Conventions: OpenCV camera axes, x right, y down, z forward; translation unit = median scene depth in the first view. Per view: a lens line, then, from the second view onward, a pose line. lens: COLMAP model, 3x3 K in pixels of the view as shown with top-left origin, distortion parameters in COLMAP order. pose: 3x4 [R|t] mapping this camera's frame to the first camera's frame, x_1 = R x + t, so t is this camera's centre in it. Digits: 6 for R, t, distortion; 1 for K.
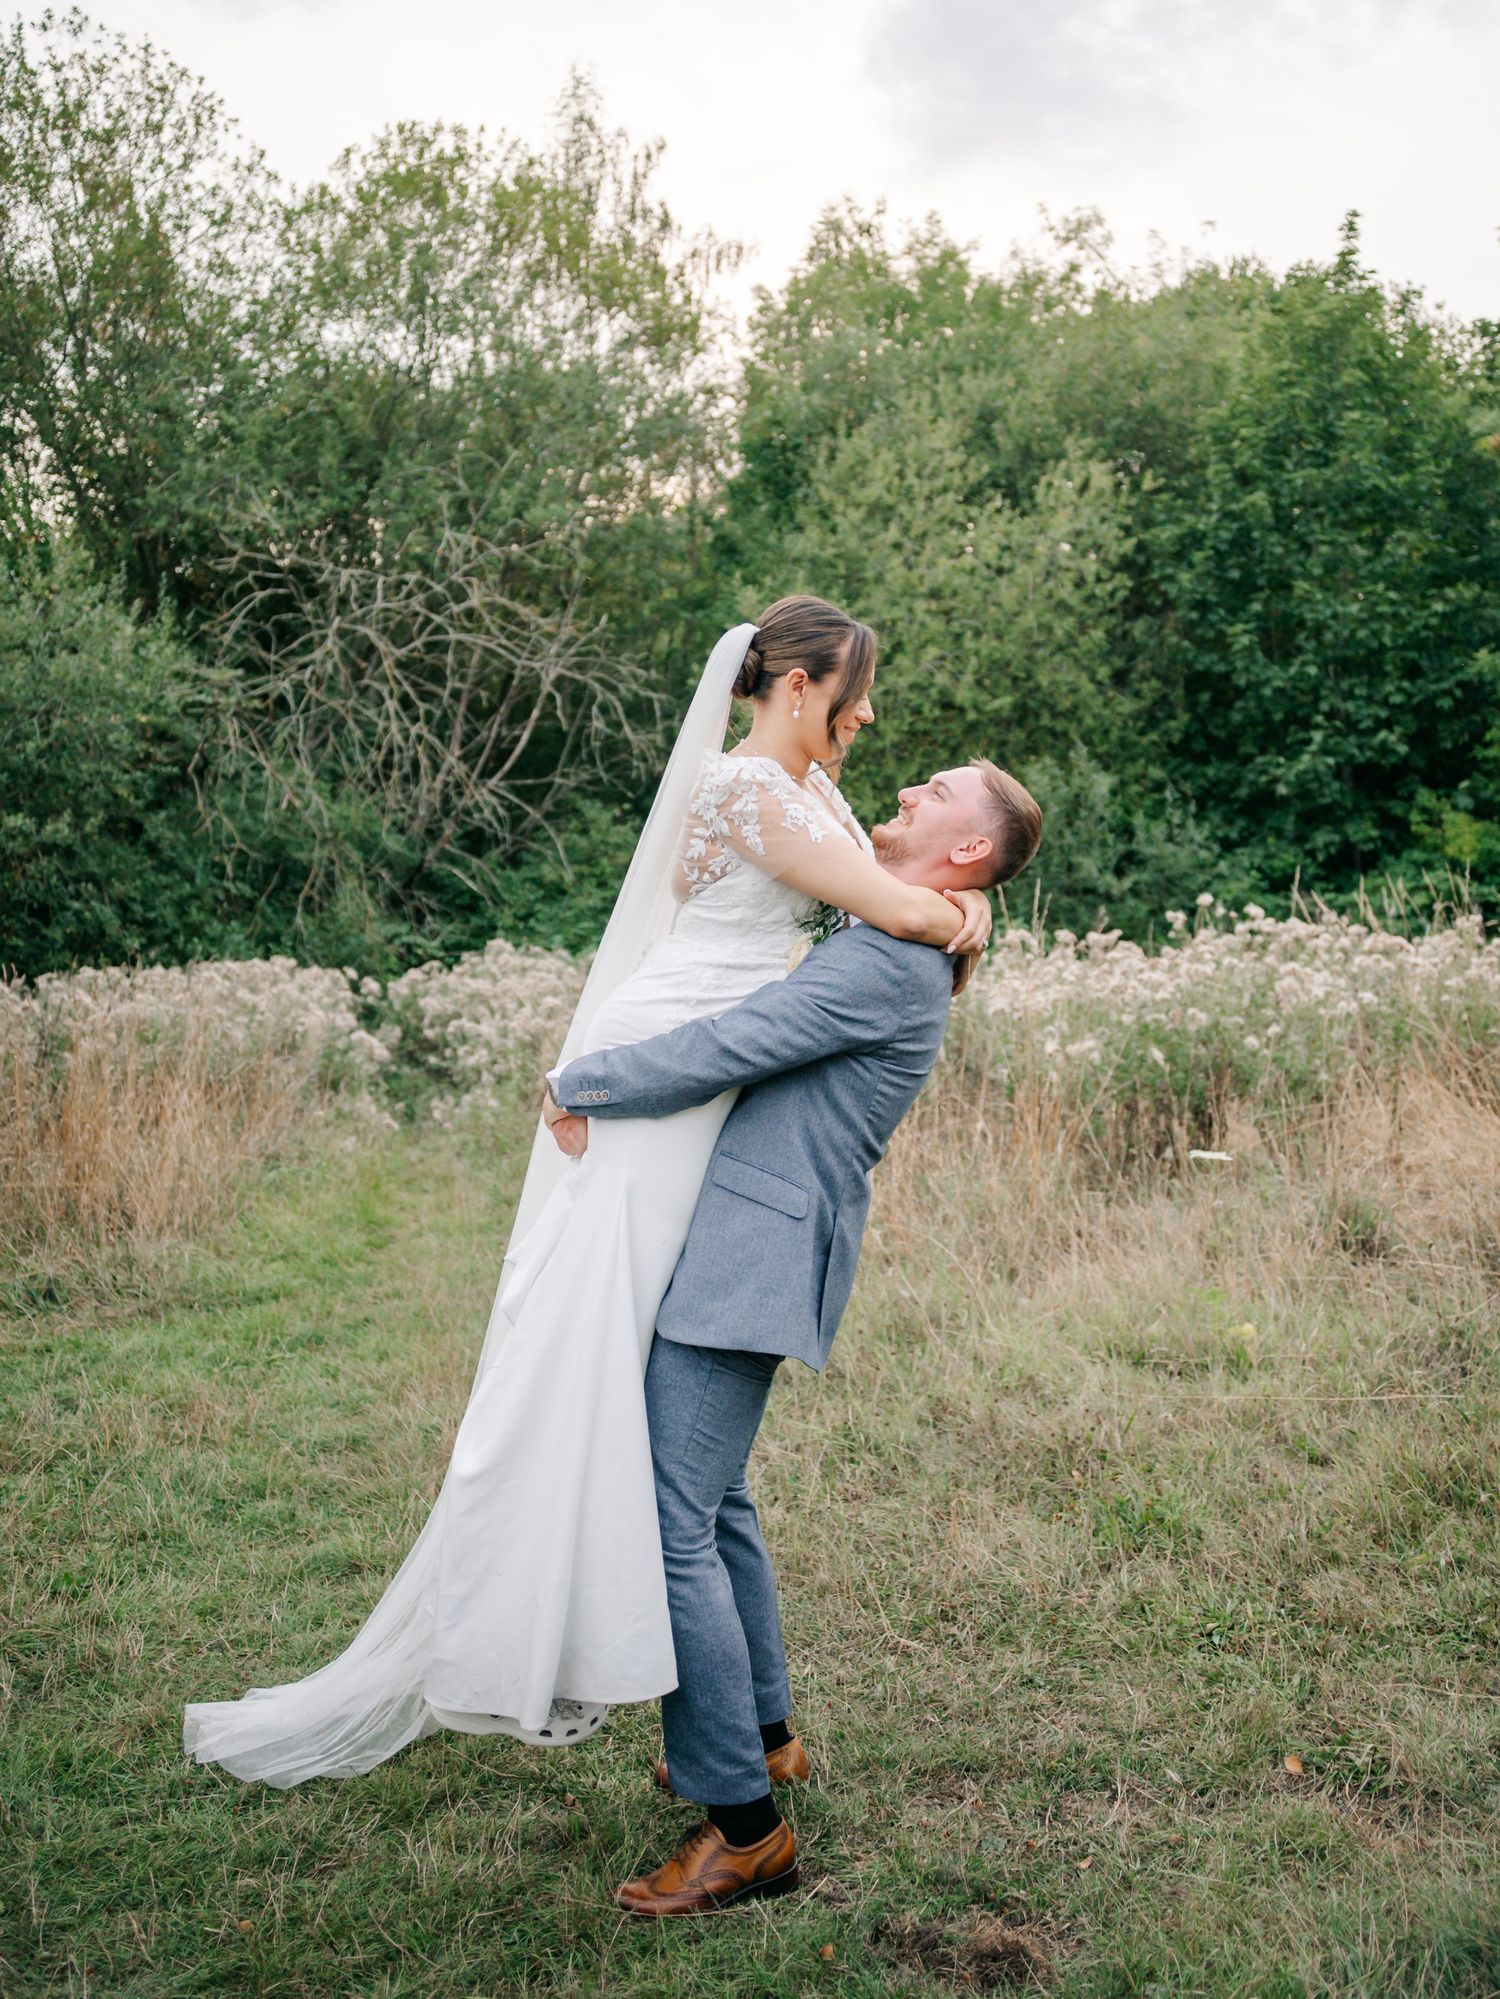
lens RADIAL K [[1630.7, 0, 750.4], [0, 1630.7, 999.0], [0, 0, 1]] dist [-0.006539, -0.001606]
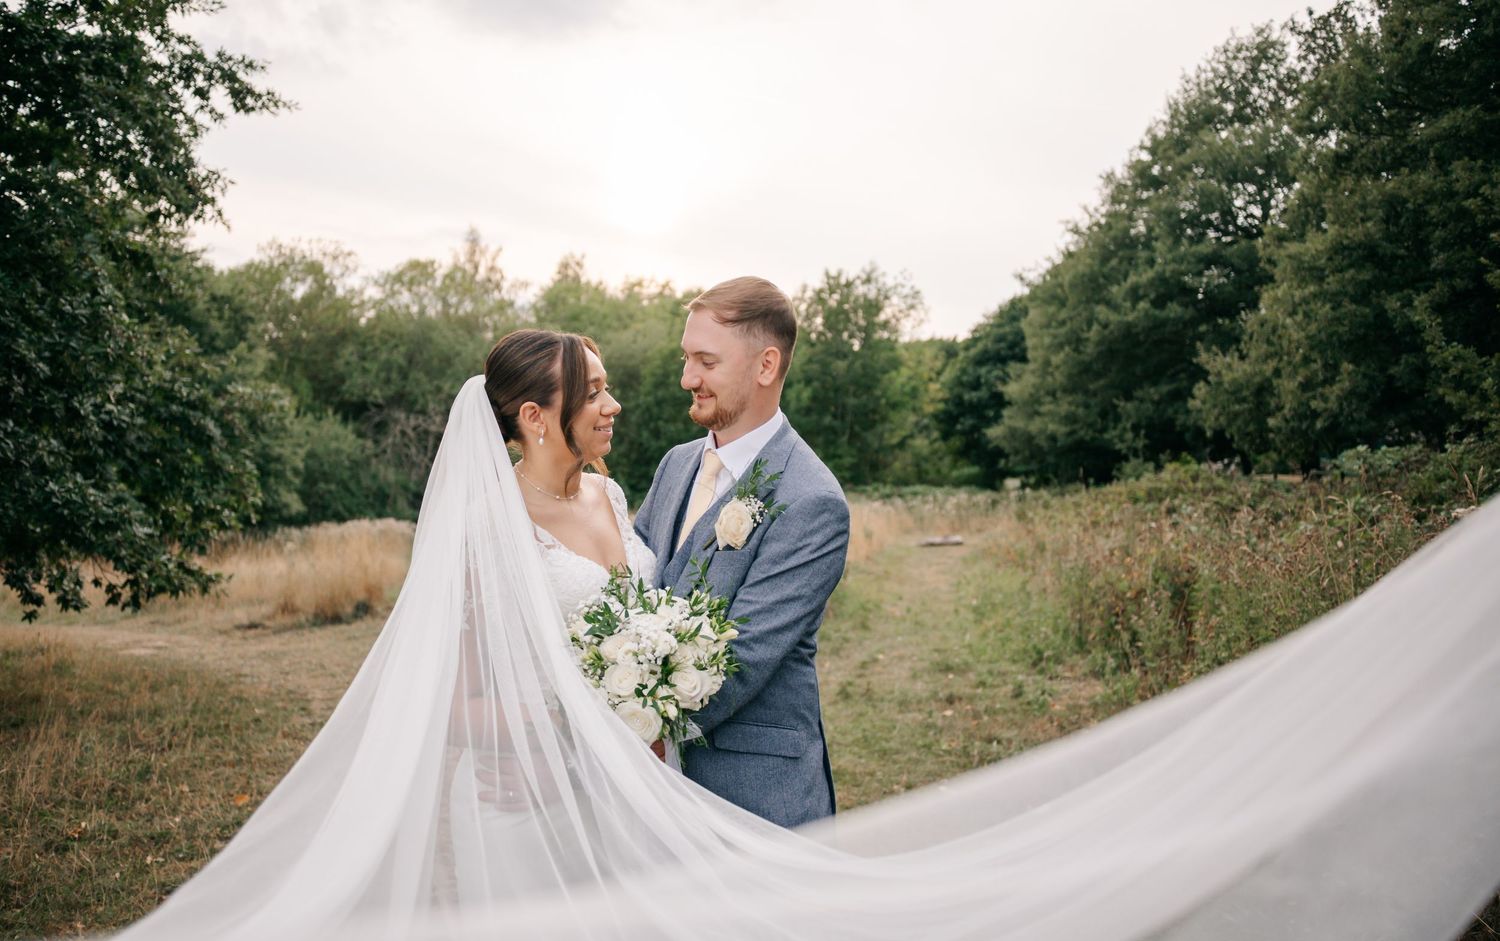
lens RADIAL K [[1239.5, 0, 750.1], [0, 1239.5, 469.9], [0, 0, 1]] dist [0.009309, 0.002910]
pose [[0.995249, 0.026209, 0.093773, 0.198930], [-0.018688, 0.996604, -0.080195, 0.055973], [-0.095556, 0.078061, 0.992359, -1.289409]]
